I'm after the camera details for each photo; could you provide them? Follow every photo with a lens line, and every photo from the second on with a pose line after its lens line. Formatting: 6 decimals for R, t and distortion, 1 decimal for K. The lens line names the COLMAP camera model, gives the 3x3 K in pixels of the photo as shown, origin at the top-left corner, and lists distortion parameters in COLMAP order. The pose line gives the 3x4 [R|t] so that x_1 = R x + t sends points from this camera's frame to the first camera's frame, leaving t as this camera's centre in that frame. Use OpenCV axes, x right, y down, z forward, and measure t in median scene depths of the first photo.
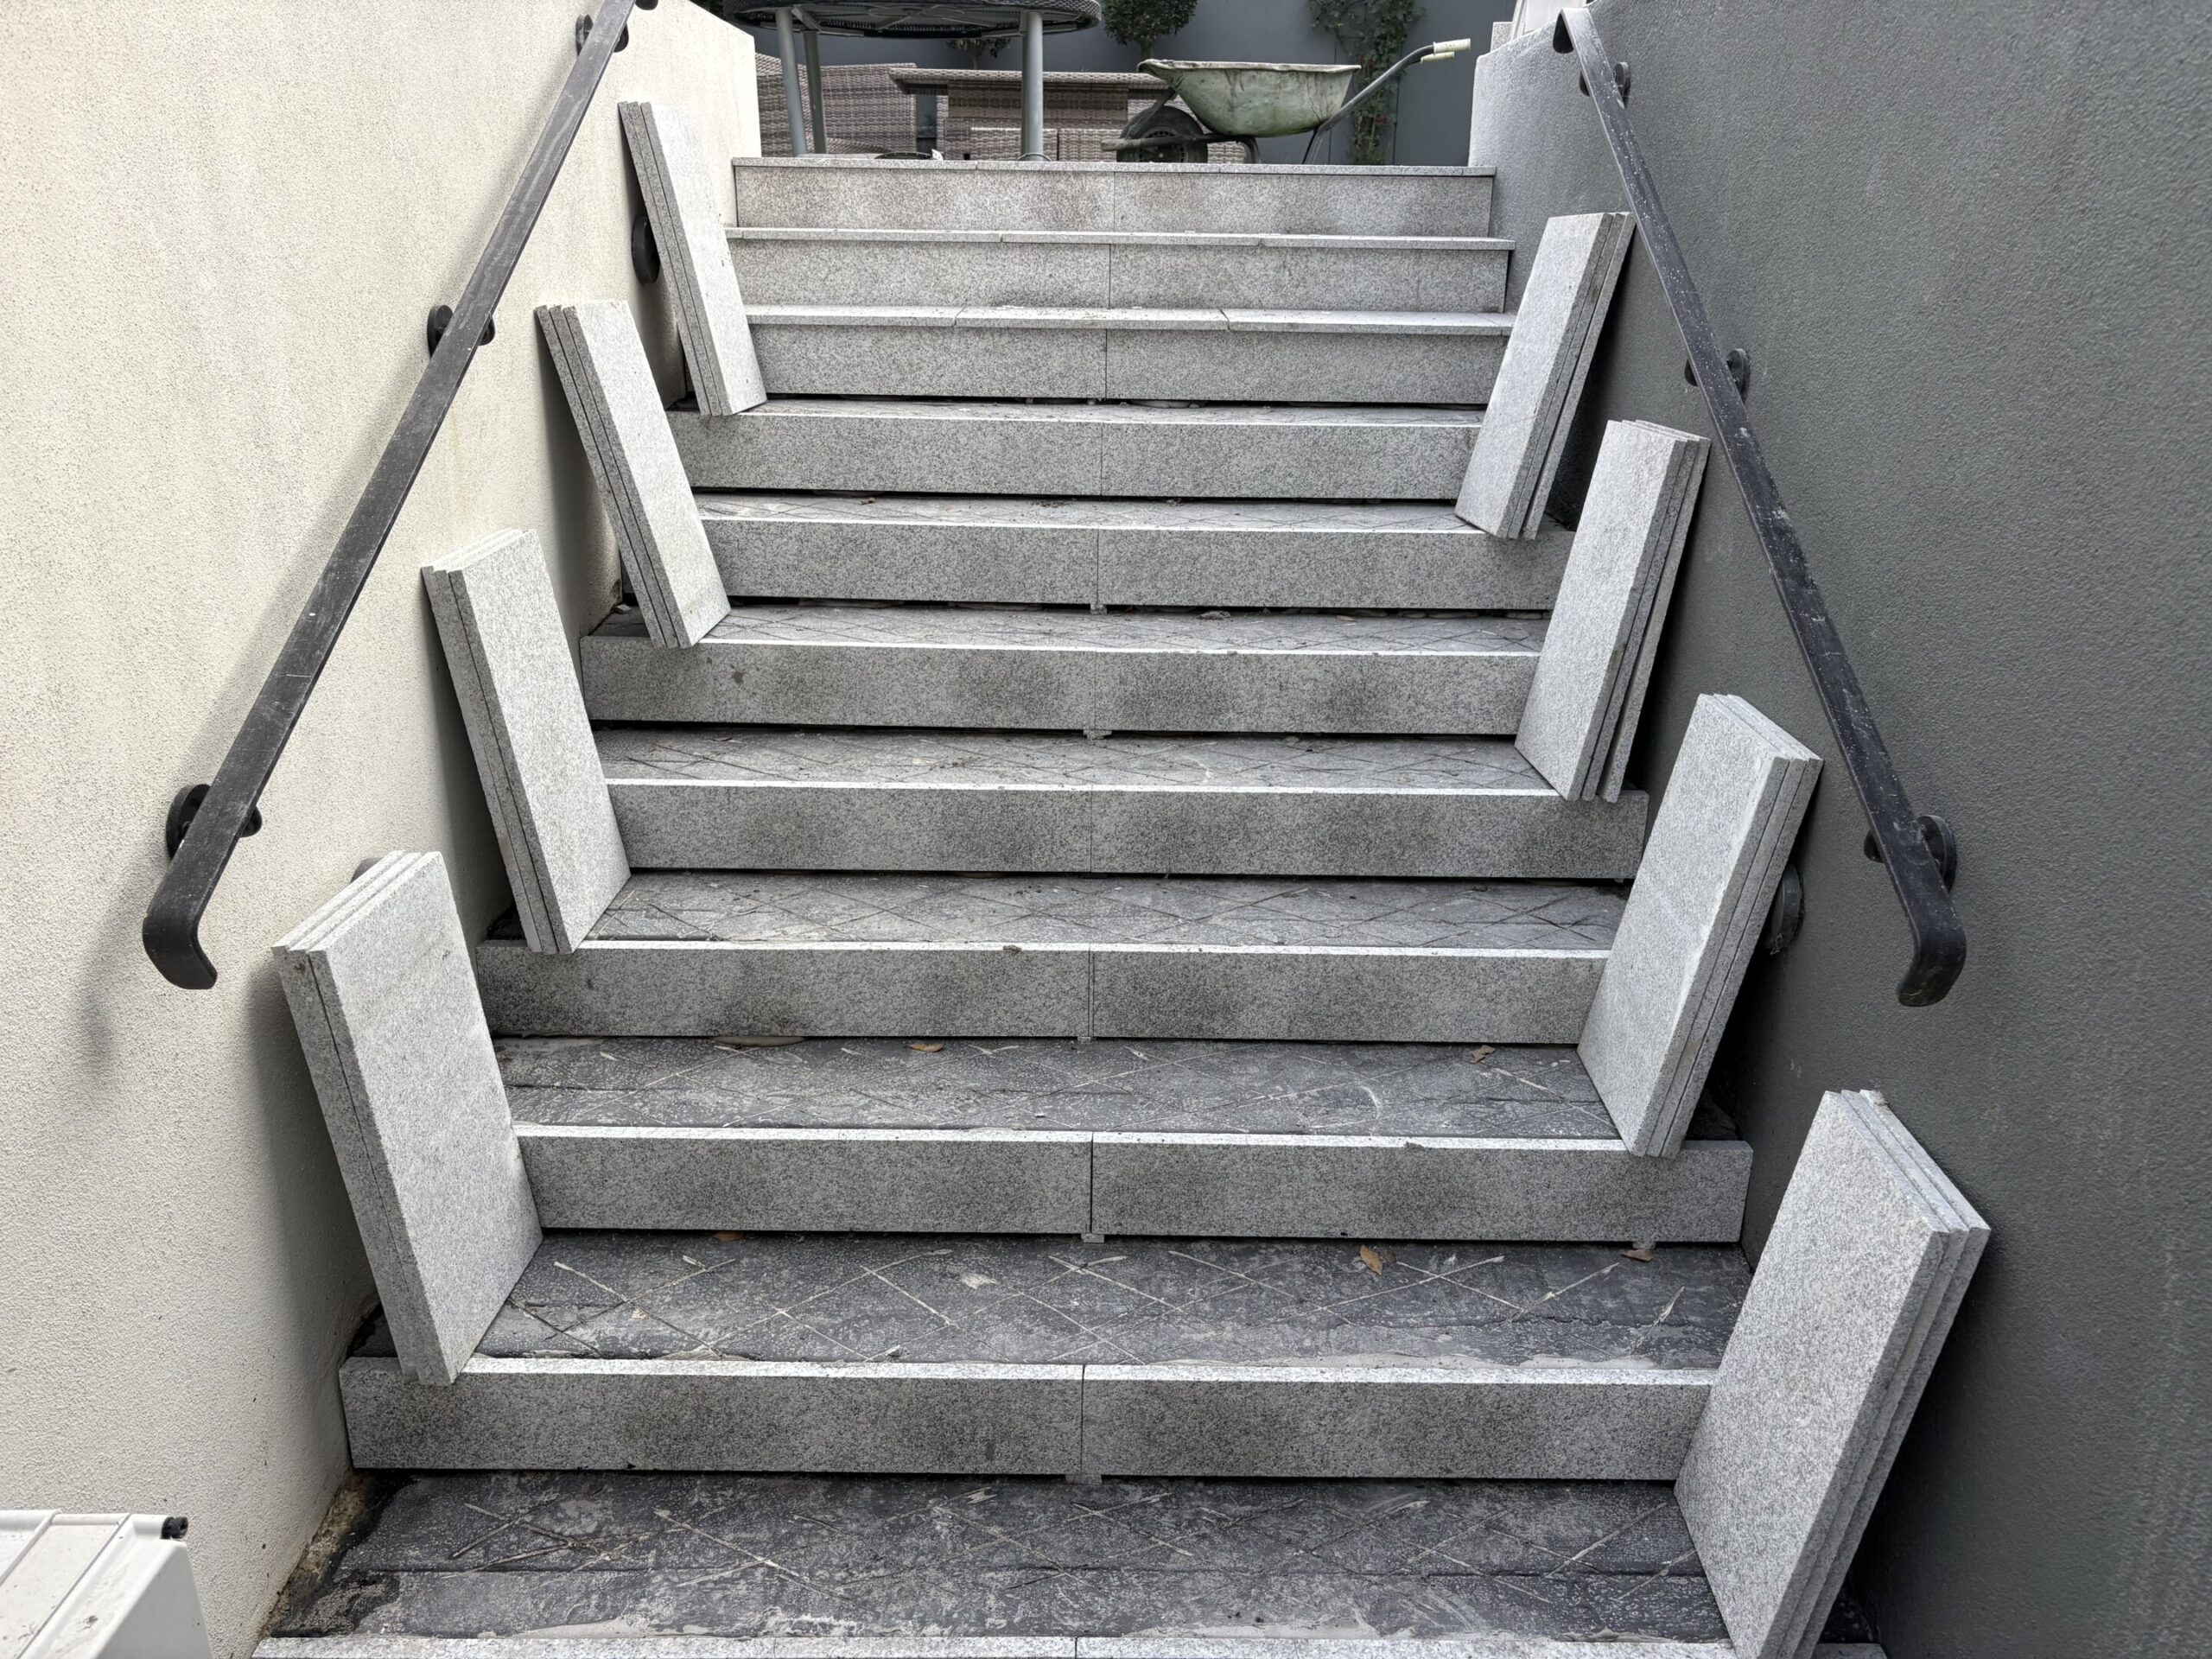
lens RADIAL K [[1670.6, 0, 1108.0], [0, 1670.6, 838.8], [0, 0, 1]] dist [0.043570, -0.045008]
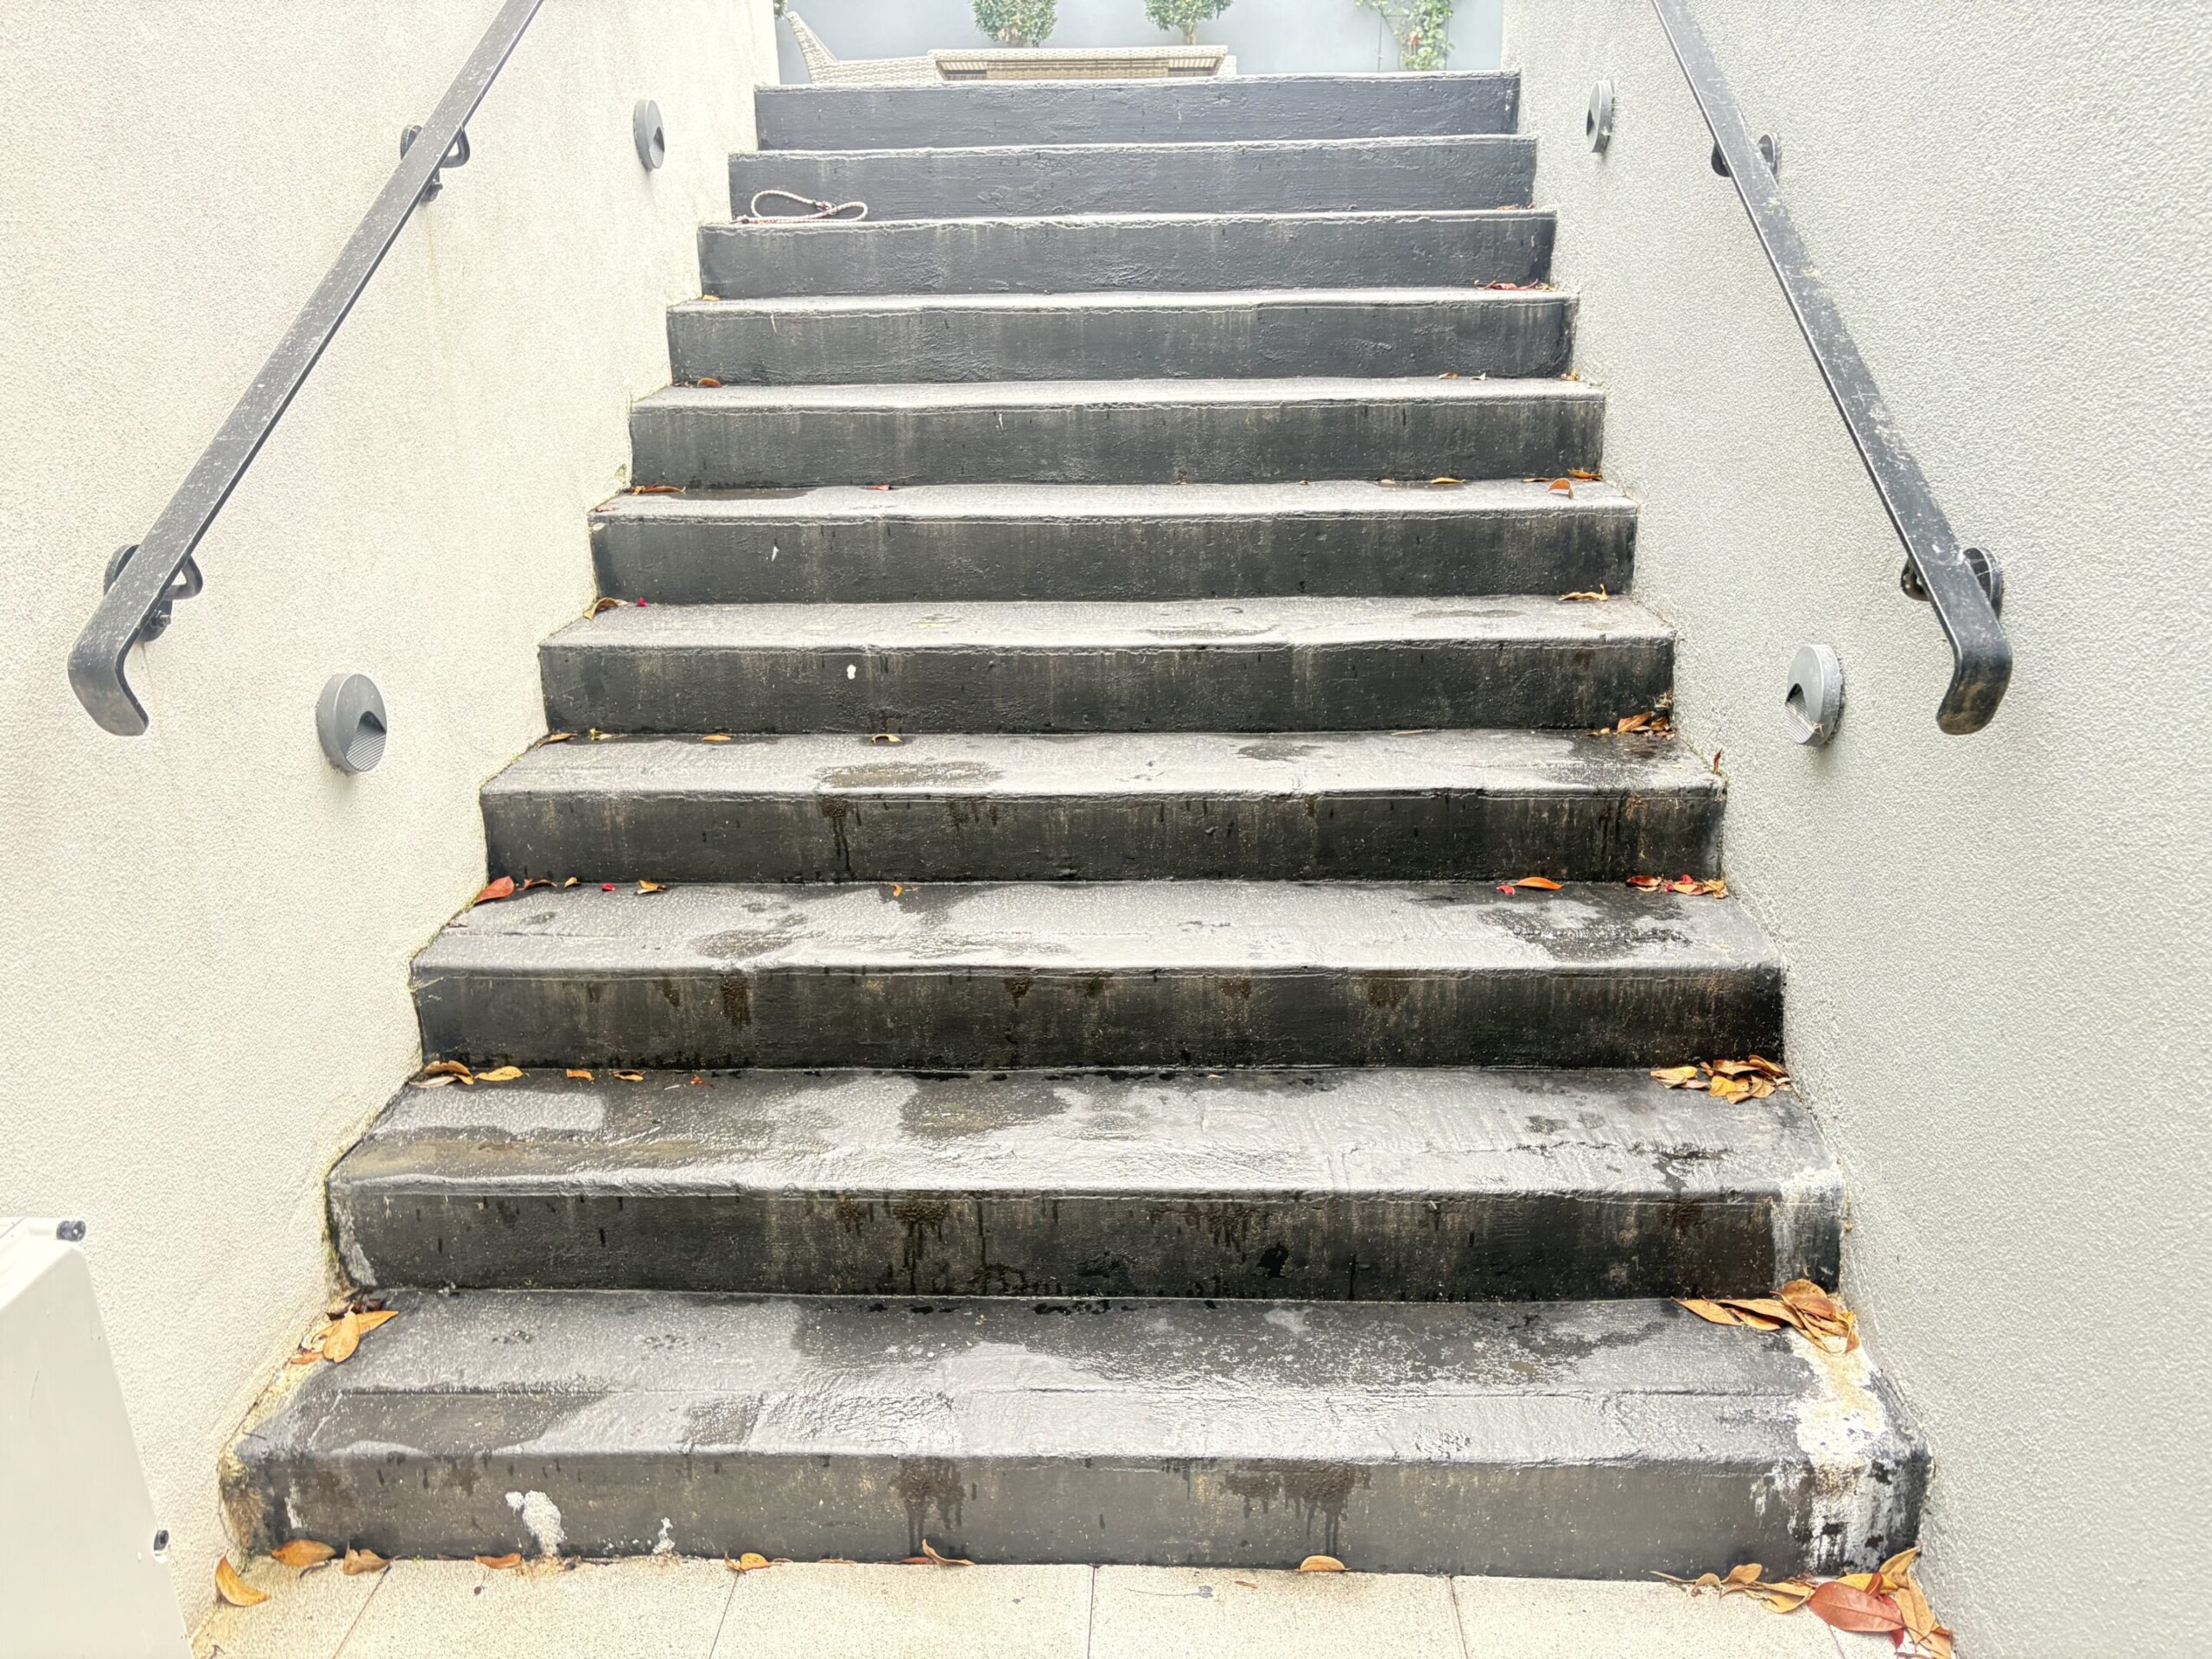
lens RADIAL K [[1670.6, 0, 1102.7], [0, 1670.6, 852.1], [0, 0, 1]] dist [0.043570, -0.045008]
pose [[0.998947, -0.014640, -0.043475, 0.042033], [0.014079, 0.999814, -0.013183, 0.135805], [0.043660, 0.012557, 0.998968, 0.050035]]
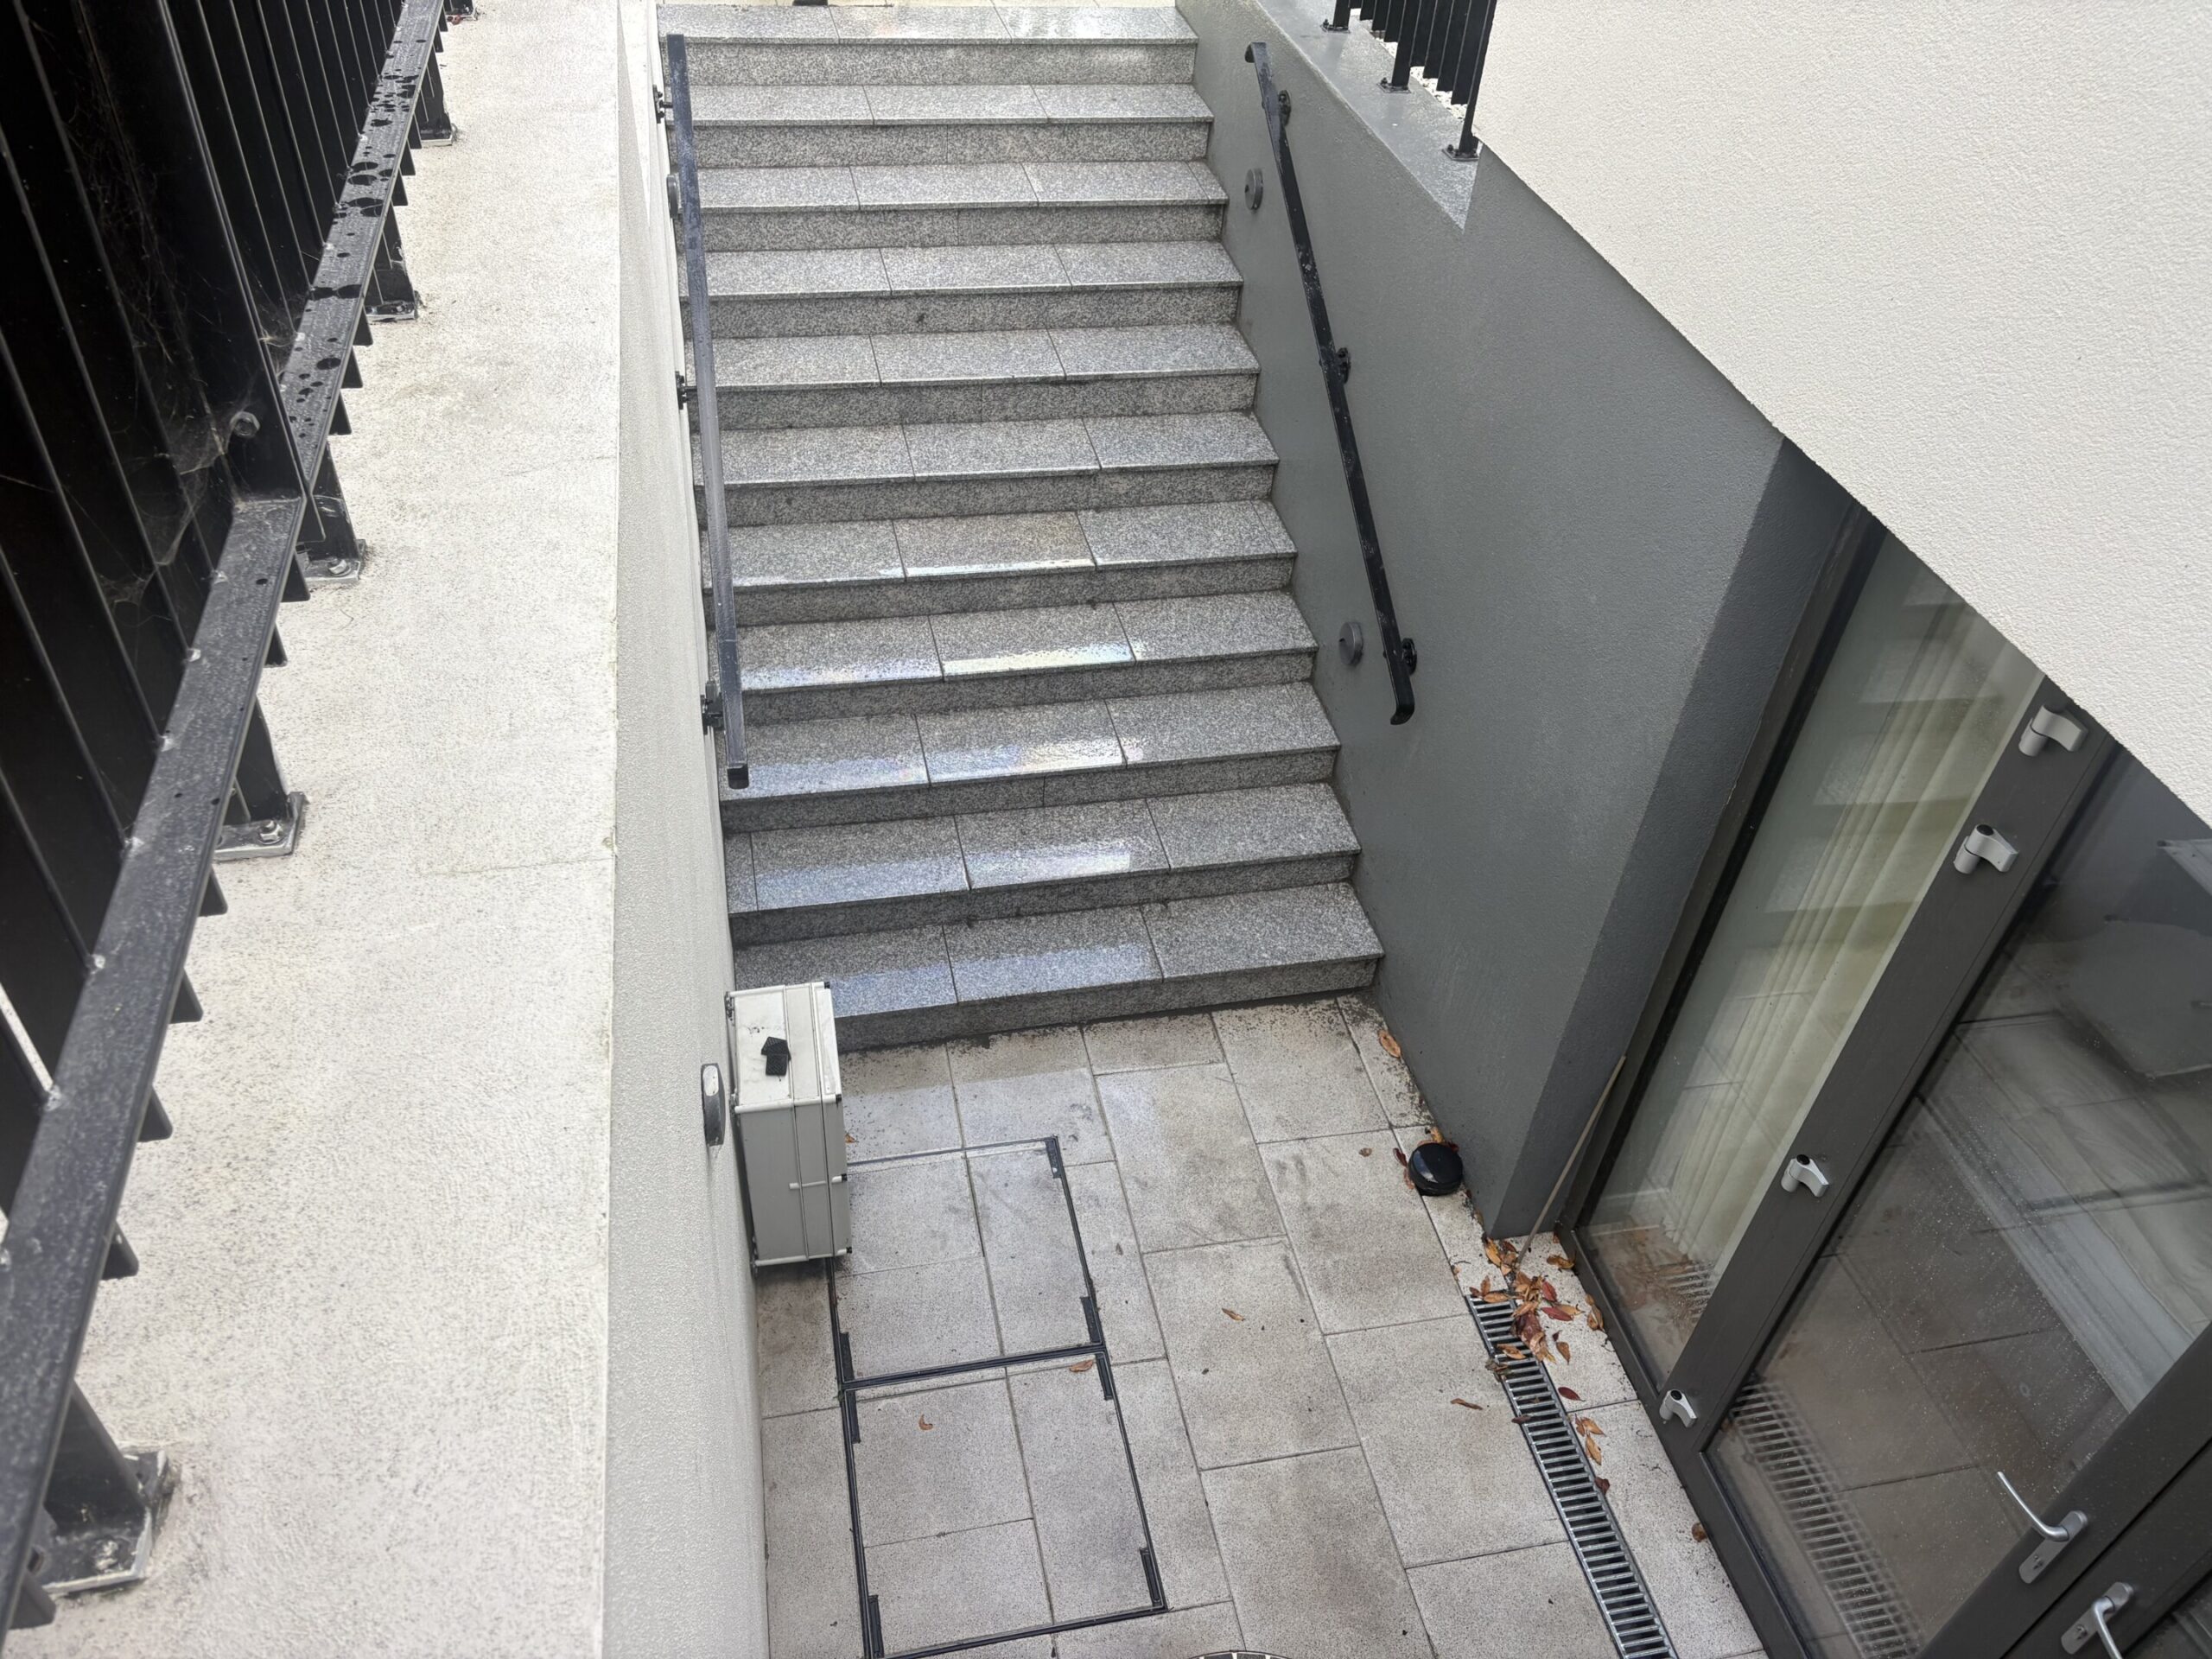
lens RADIAL K [[1670.6, 0, 1084.9], [0, 1670.6, 839.3], [0, 0, 1]] dist [0.043570, -0.045008]
pose [[0.978003, -0.108531, 0.178131, -0.364414], [0.034077, 0.925638, 0.376874, -0.561022], [-0.205787, -0.362514, 0.908975, -1.017302]]
